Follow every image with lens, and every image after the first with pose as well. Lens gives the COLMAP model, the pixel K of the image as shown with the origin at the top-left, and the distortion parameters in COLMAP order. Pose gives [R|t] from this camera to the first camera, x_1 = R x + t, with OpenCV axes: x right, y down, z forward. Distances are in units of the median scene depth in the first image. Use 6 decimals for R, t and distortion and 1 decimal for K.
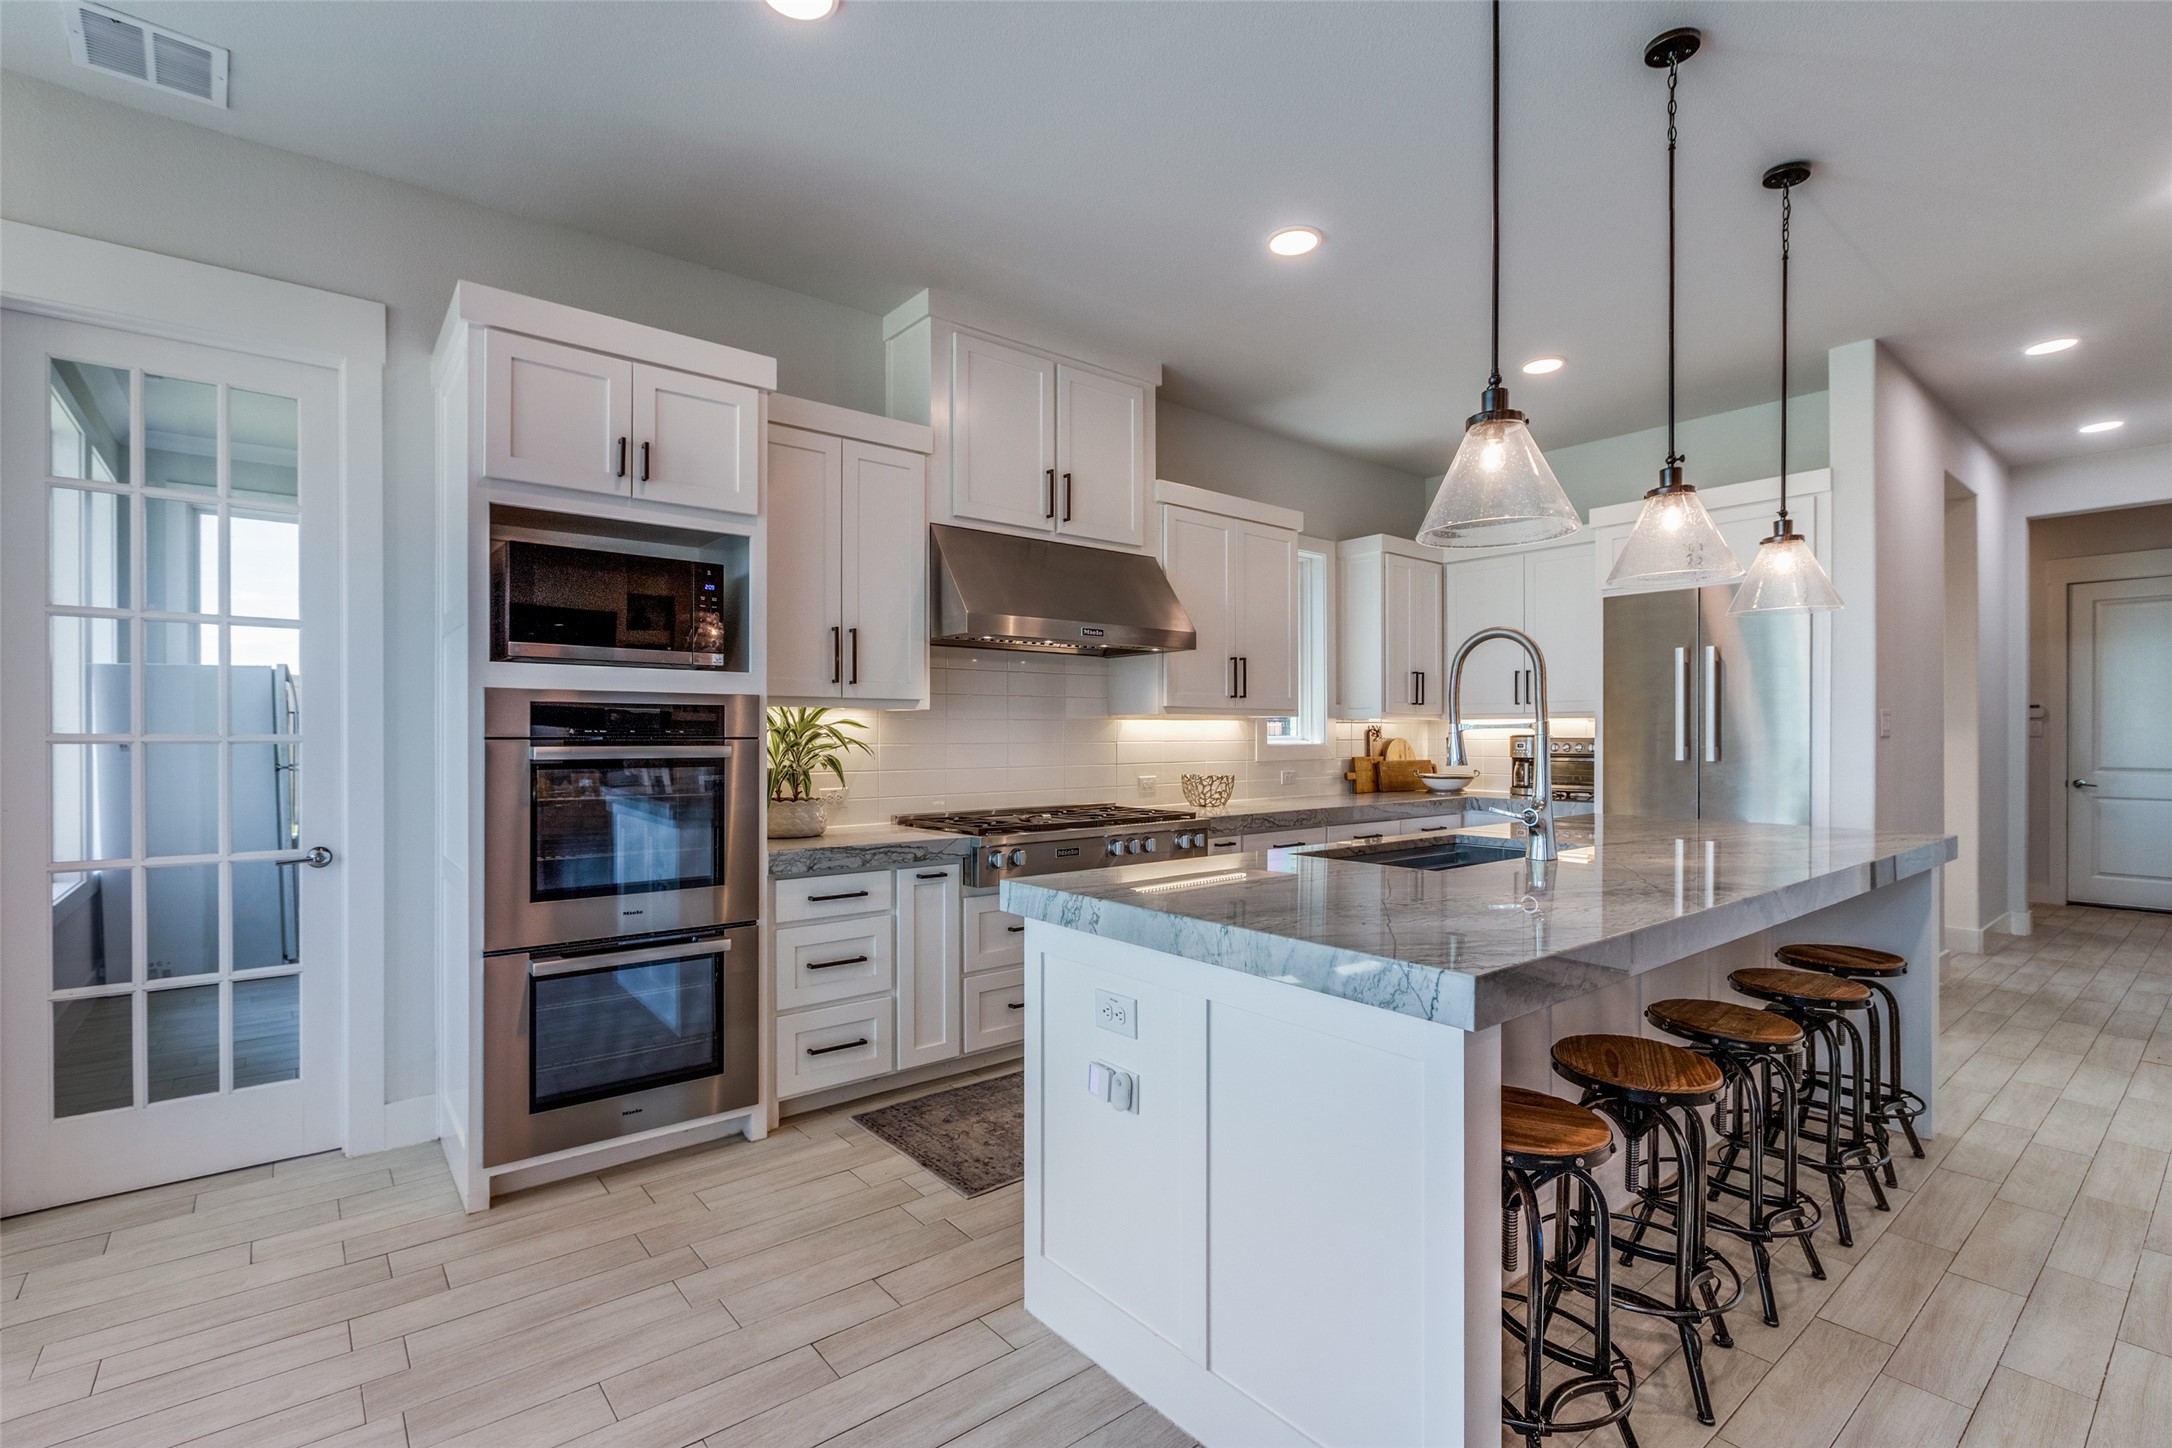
lens RADIAL K [[969.0, 0, 1091.5], [0, 969.0, 738.6], [0, 0, 1]] dist [-0.001943, -0.001688]
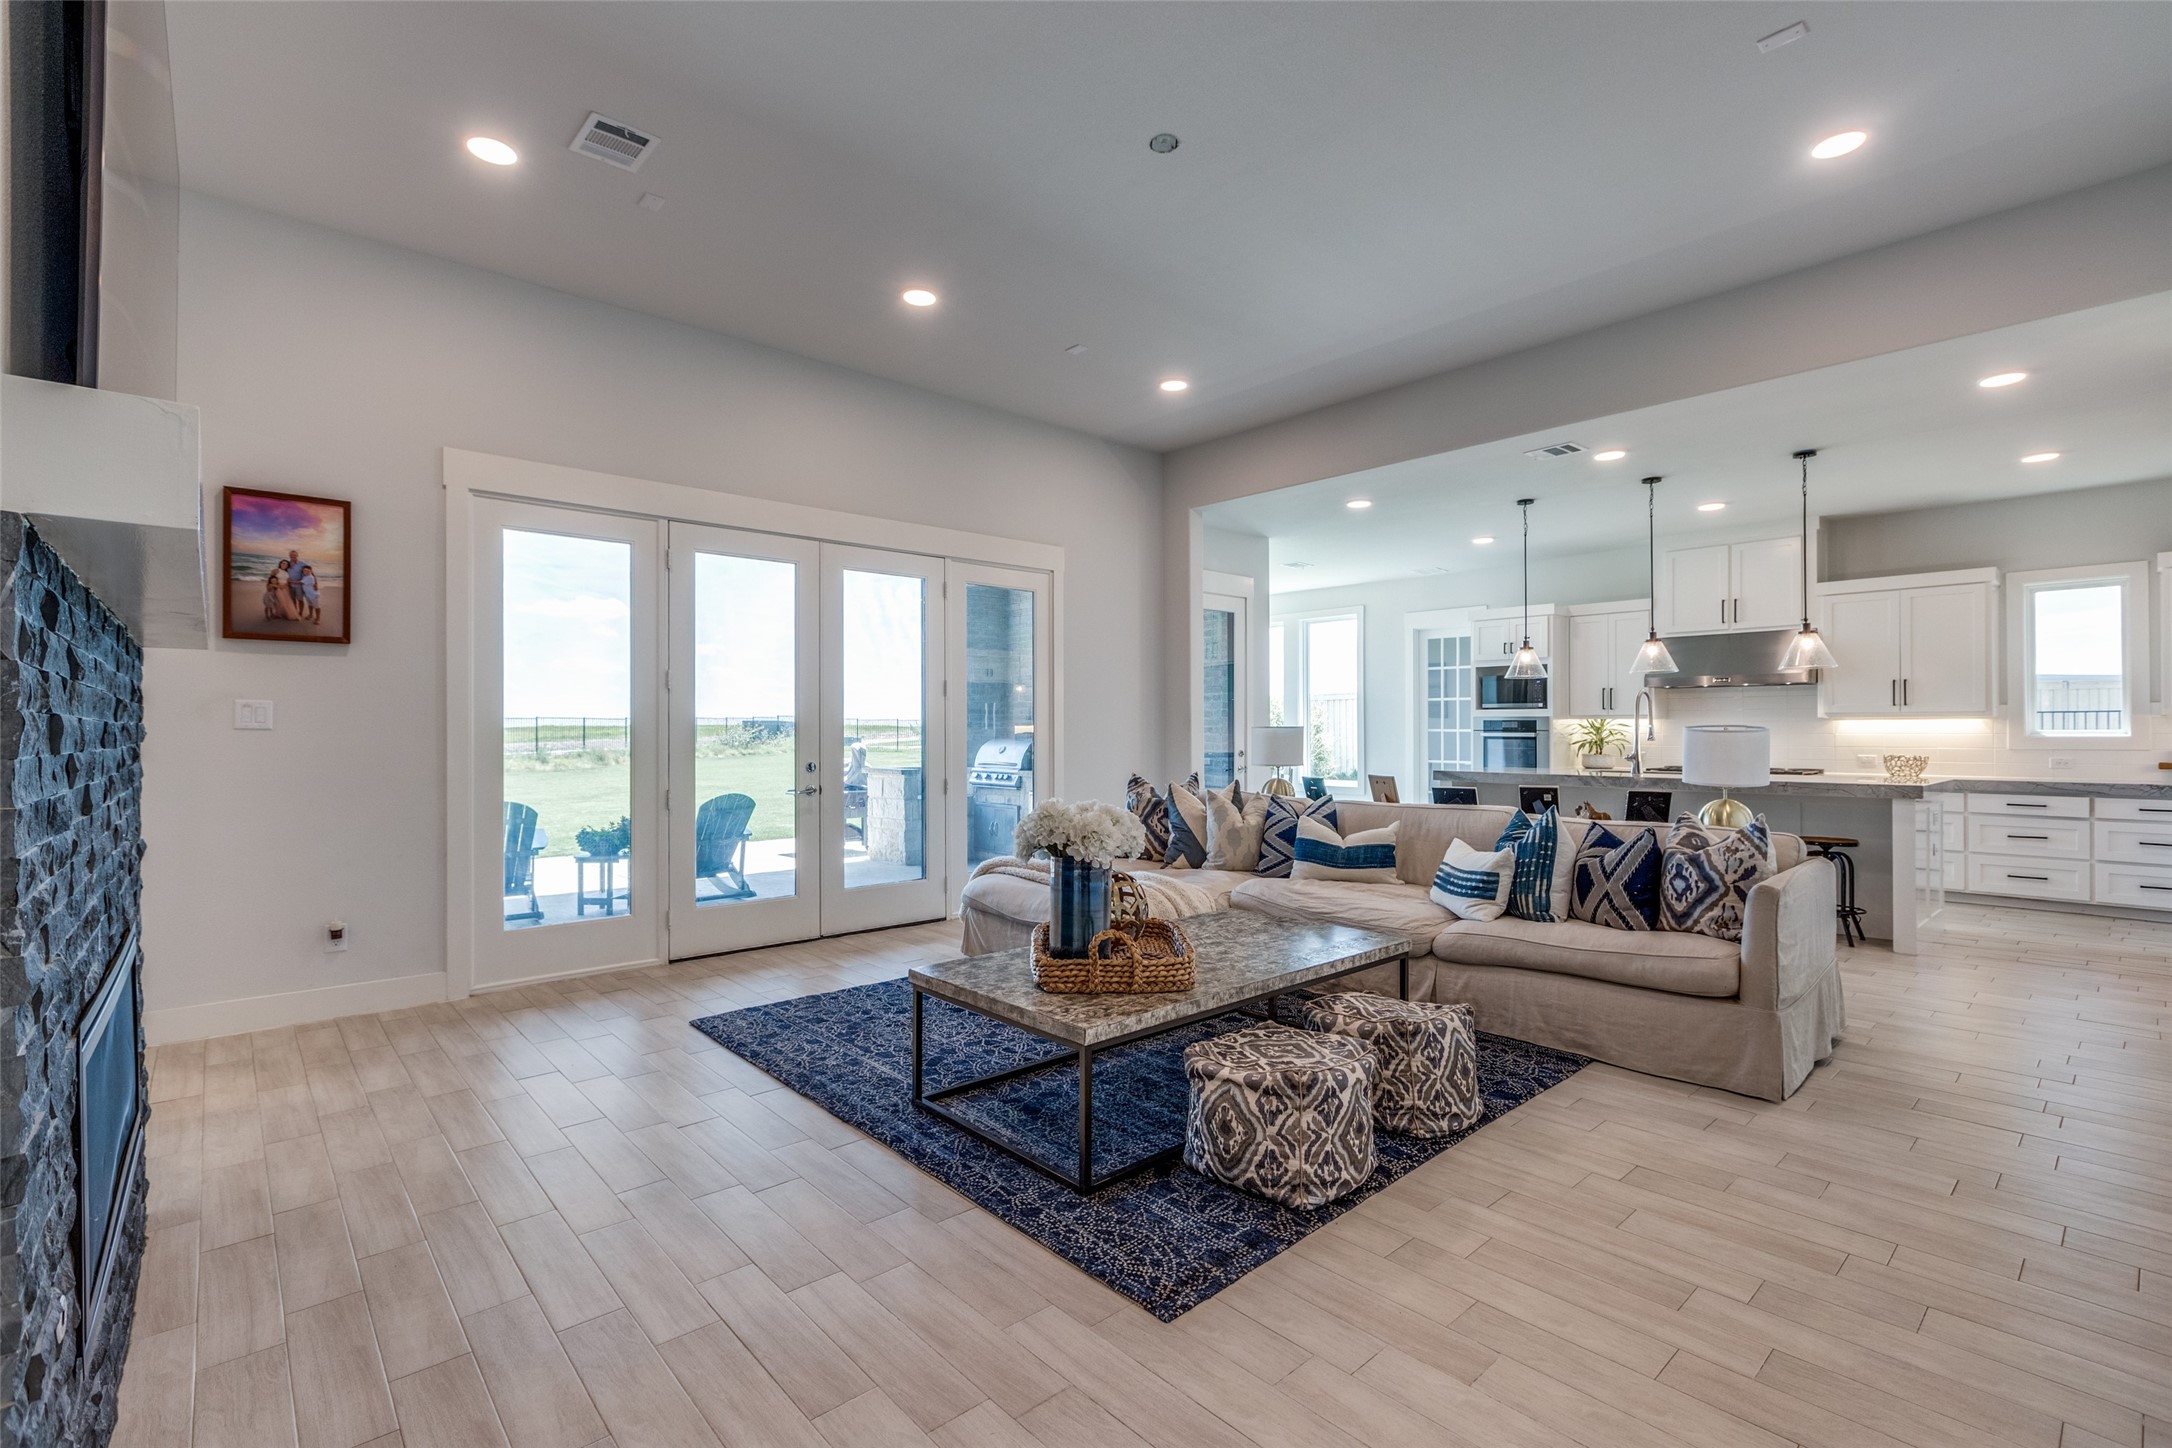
lens RADIAL K [[969.0, 0, 1091.2], [0, 969.0, 721.7], [0, 0, 1]] dist [-0.001943, -0.001688]
pose [[0.052260, -0.009517, -0.998588, 2.594755], [-0.003523, 0.999947, -0.009714, 0.005677], [0.998627, 0.004026, 0.052224, -0.581676]]
